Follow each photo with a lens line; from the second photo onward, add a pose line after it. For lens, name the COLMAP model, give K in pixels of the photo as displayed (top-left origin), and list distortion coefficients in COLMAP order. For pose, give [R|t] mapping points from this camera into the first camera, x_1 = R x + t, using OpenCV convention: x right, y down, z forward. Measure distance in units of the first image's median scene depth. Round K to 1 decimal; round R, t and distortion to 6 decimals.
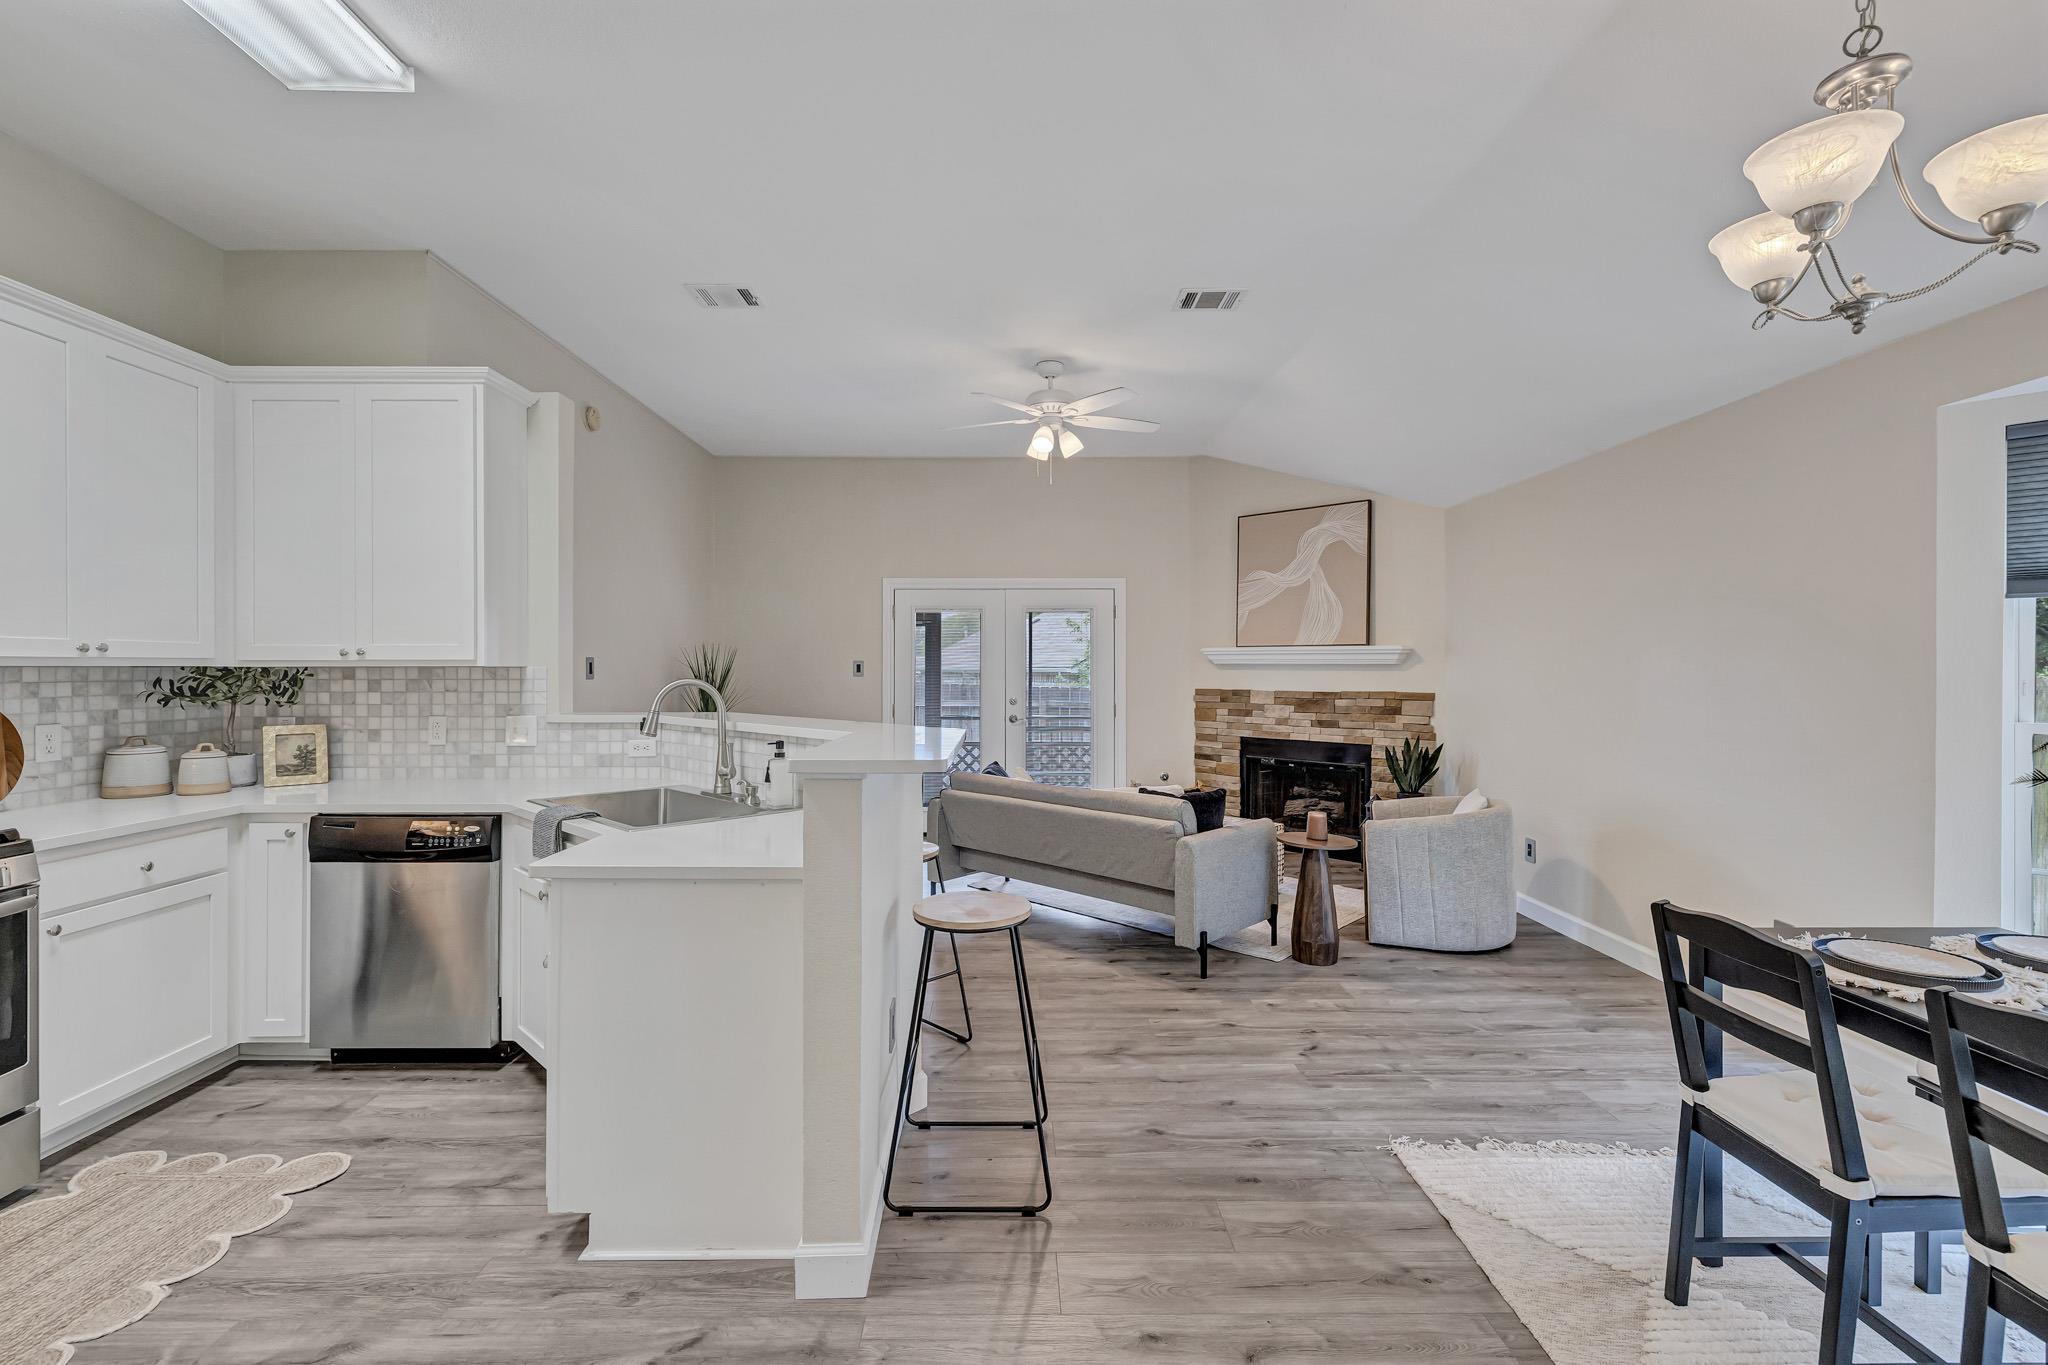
lens RADIAL K [[867.1, 0, 1025.0], [0, 867.1, 672.1], [0, 0, 1]] dist [0.001041, -0.000248]
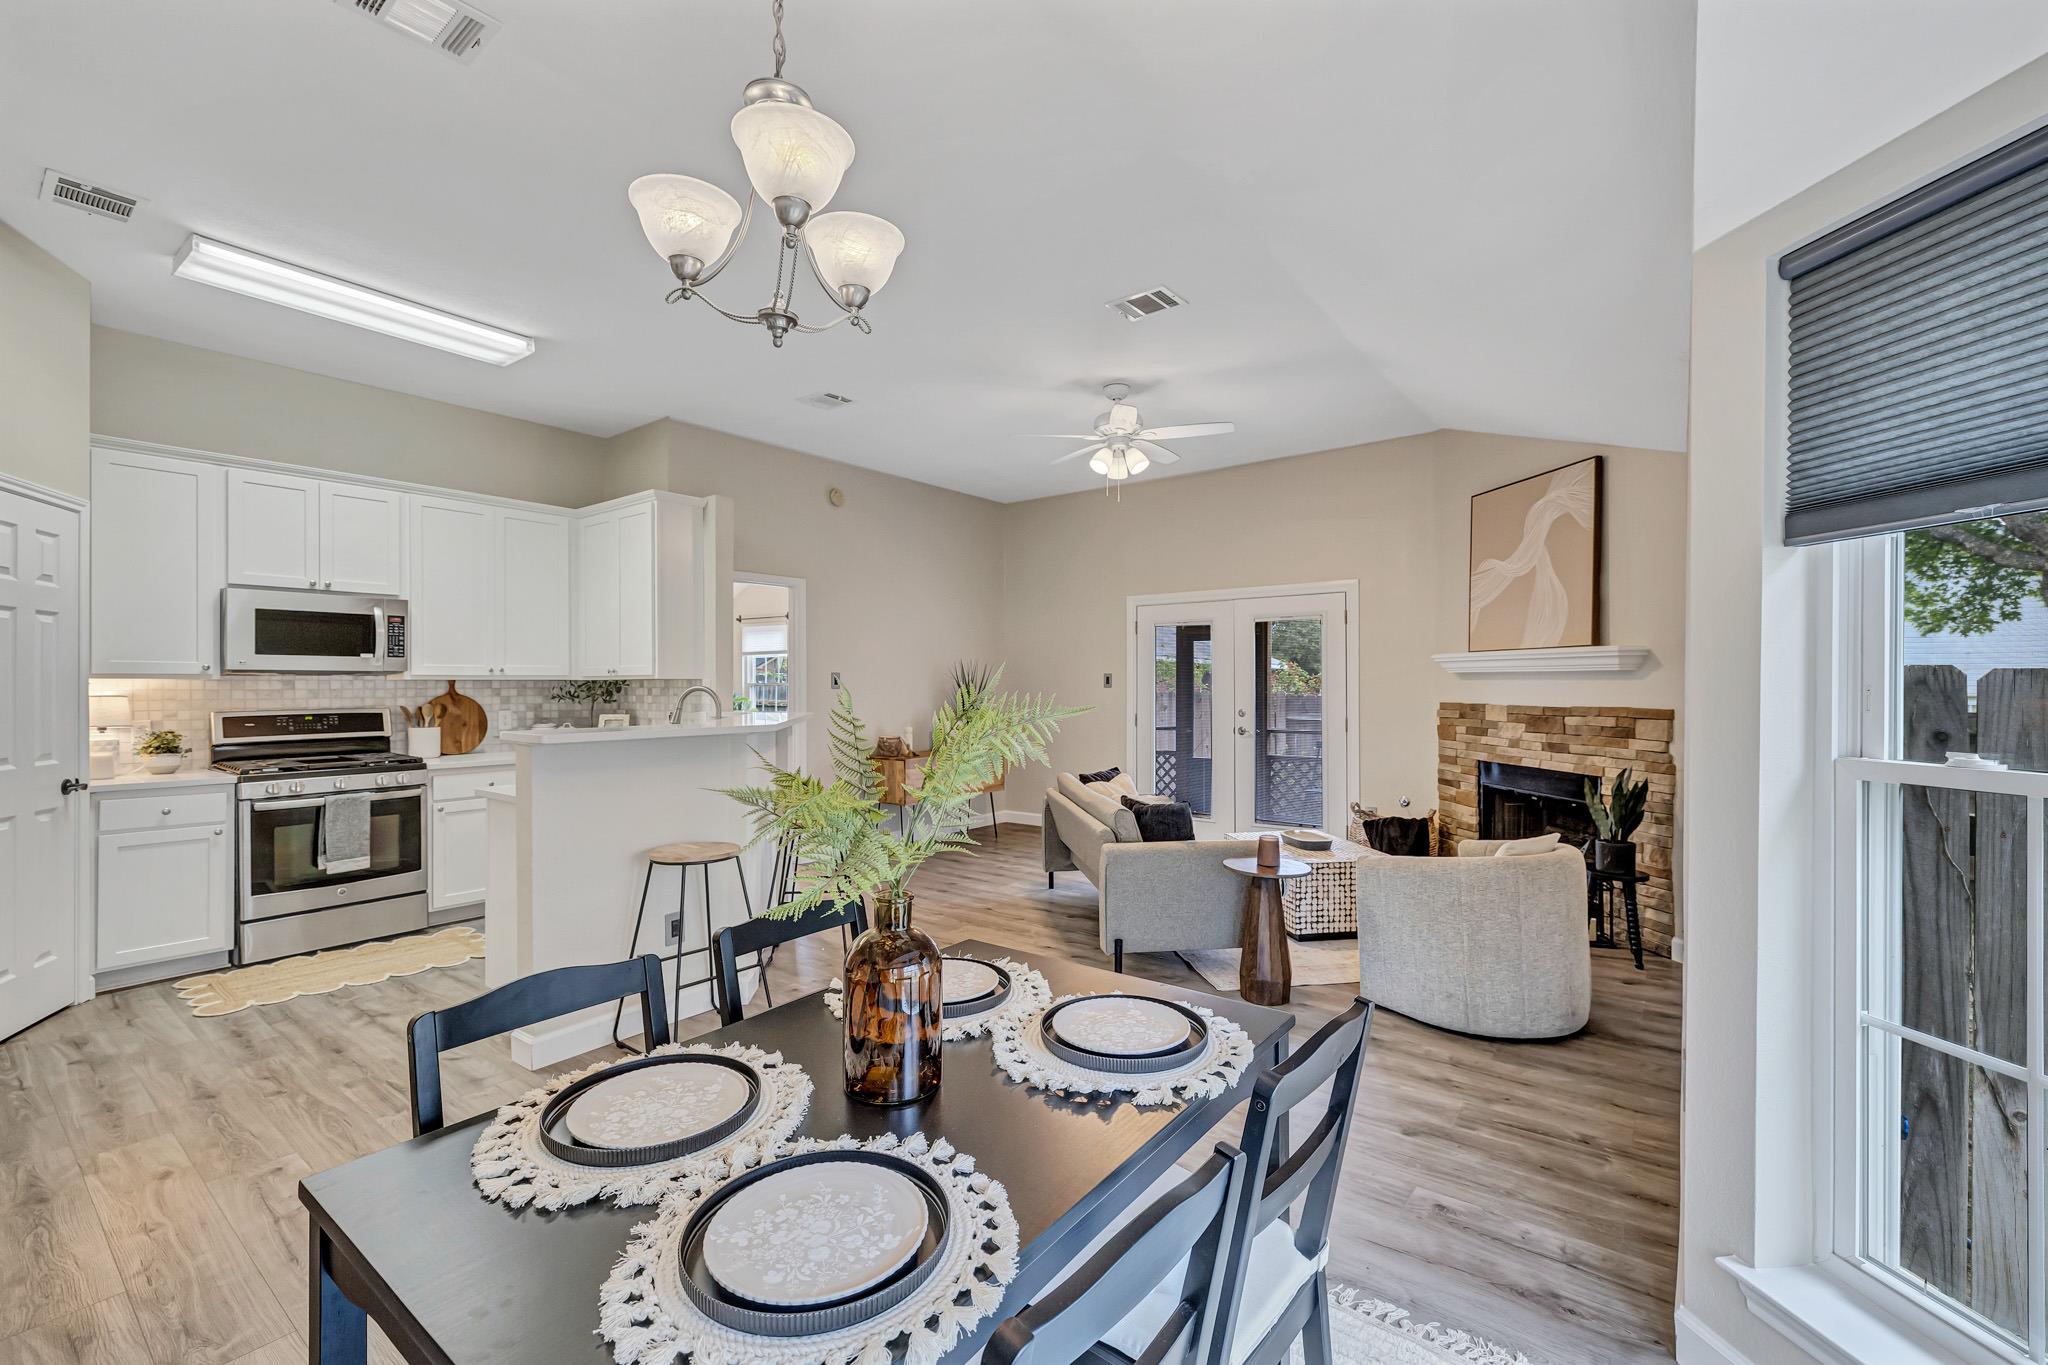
lens RADIAL K [[867.1, 0, 1036.5], [0, 867.1, 682.5], [0, 0, 1]] dist [0.001041, -0.000248]
pose [[0.789360, -0.003815, -0.613918, 0.818927], [0.000986, 0.999987, -0.004946, 0.007699], [0.613929, 0.003298, 0.789354, 0.162115]]
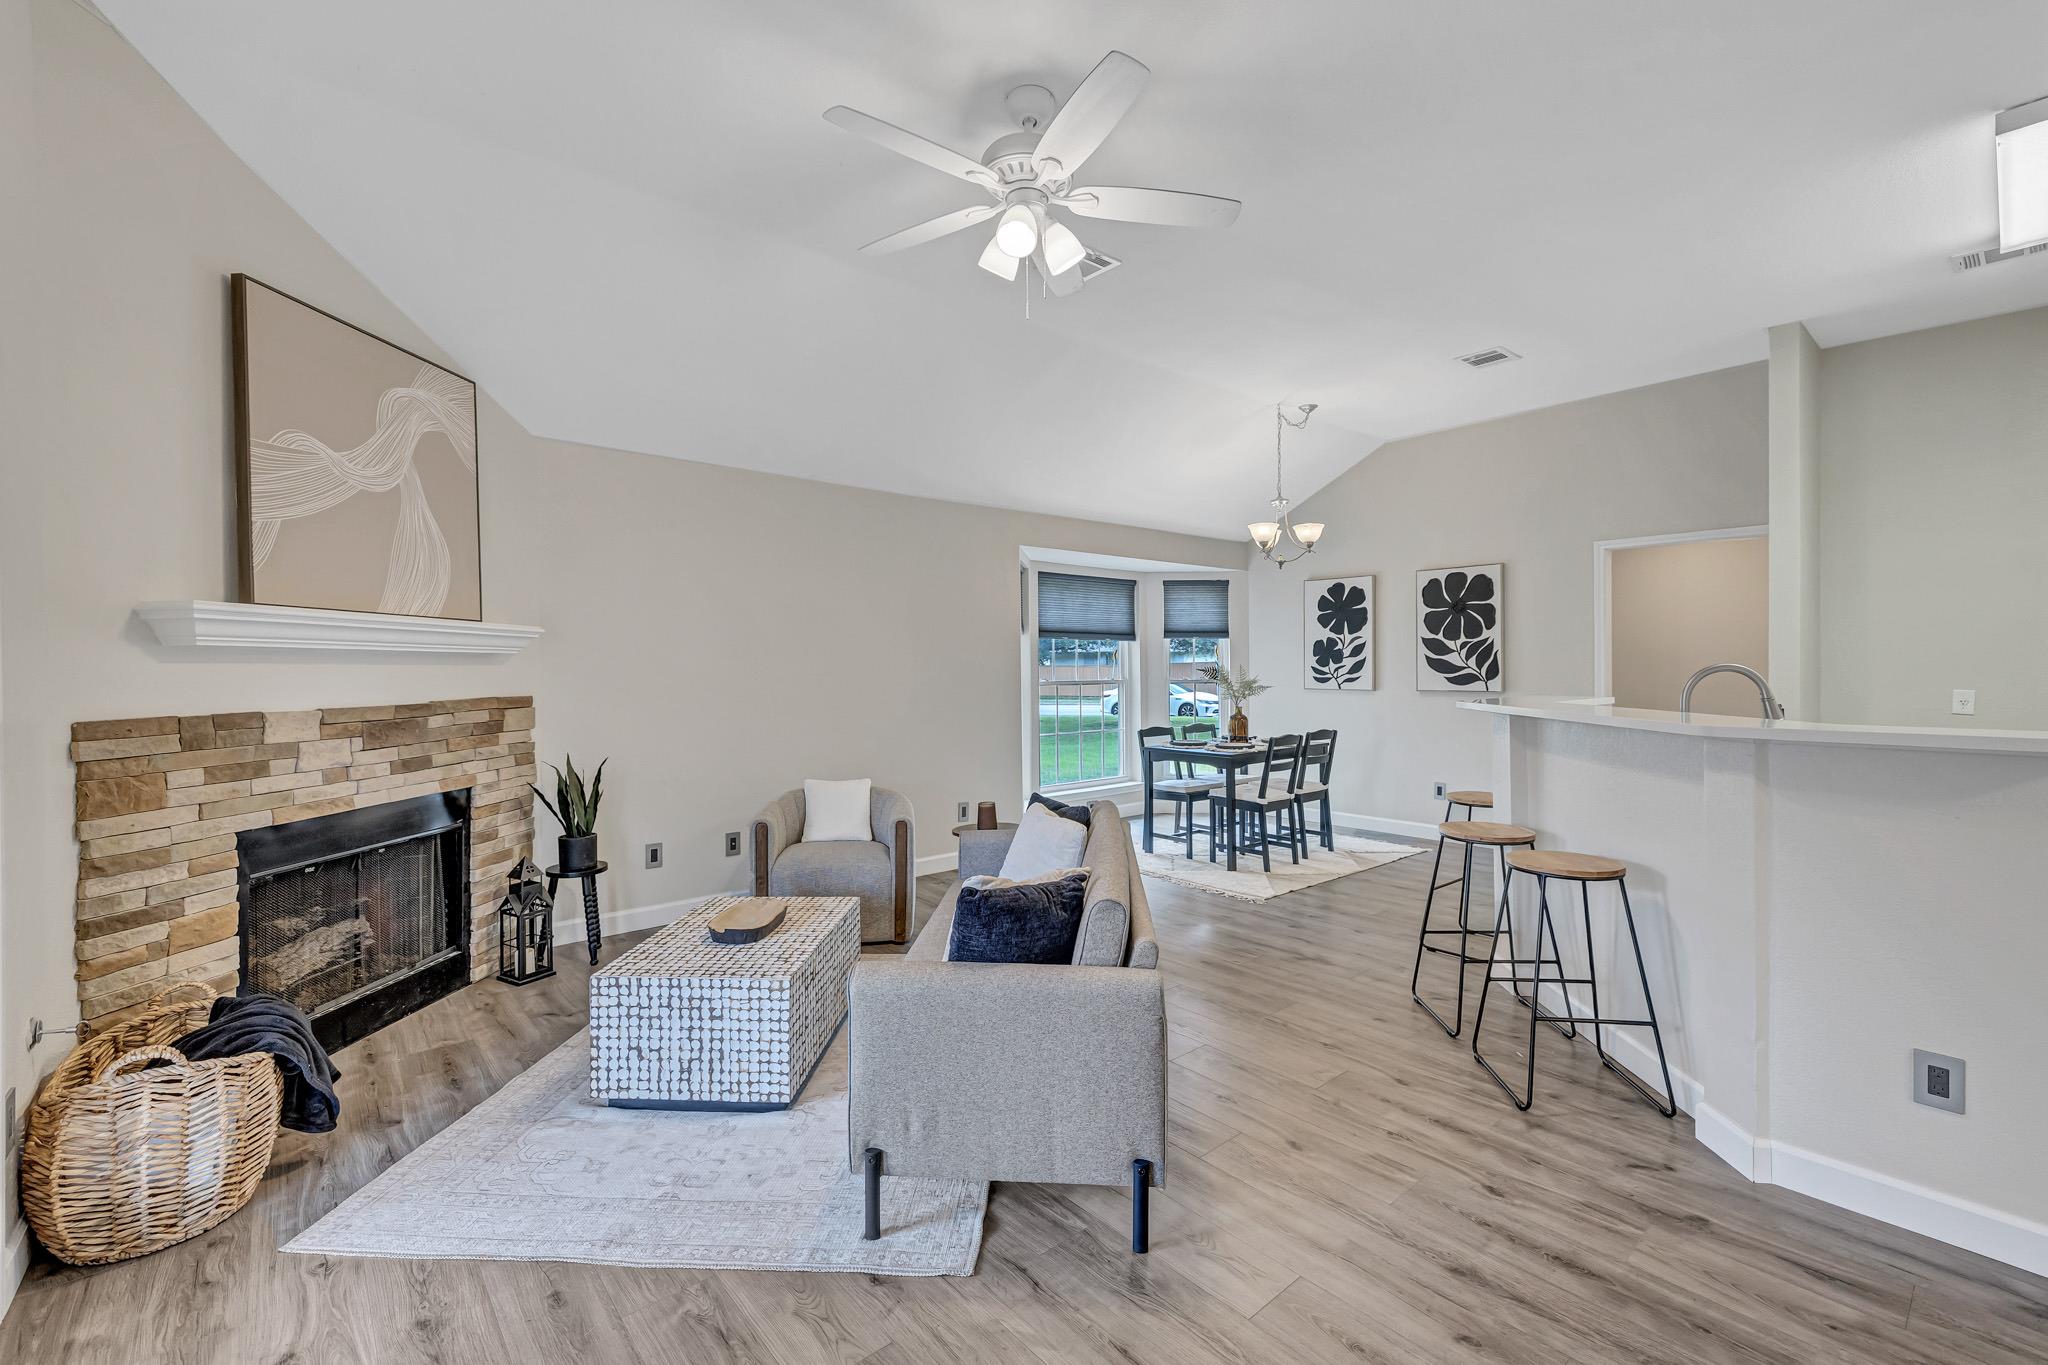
lens RADIAL K [[867.1, 0, 1022.0], [0, 867.1, 670.5], [0, 0, 1]] dist [0.001041, -0.000248]
pose [[-0.634231, -0.001791, 0.773141, -0.540067], [0.007615, 0.999934, 0.008564, 0.001073], [-0.773106, 0.011319, -0.634176, 1.874795]]
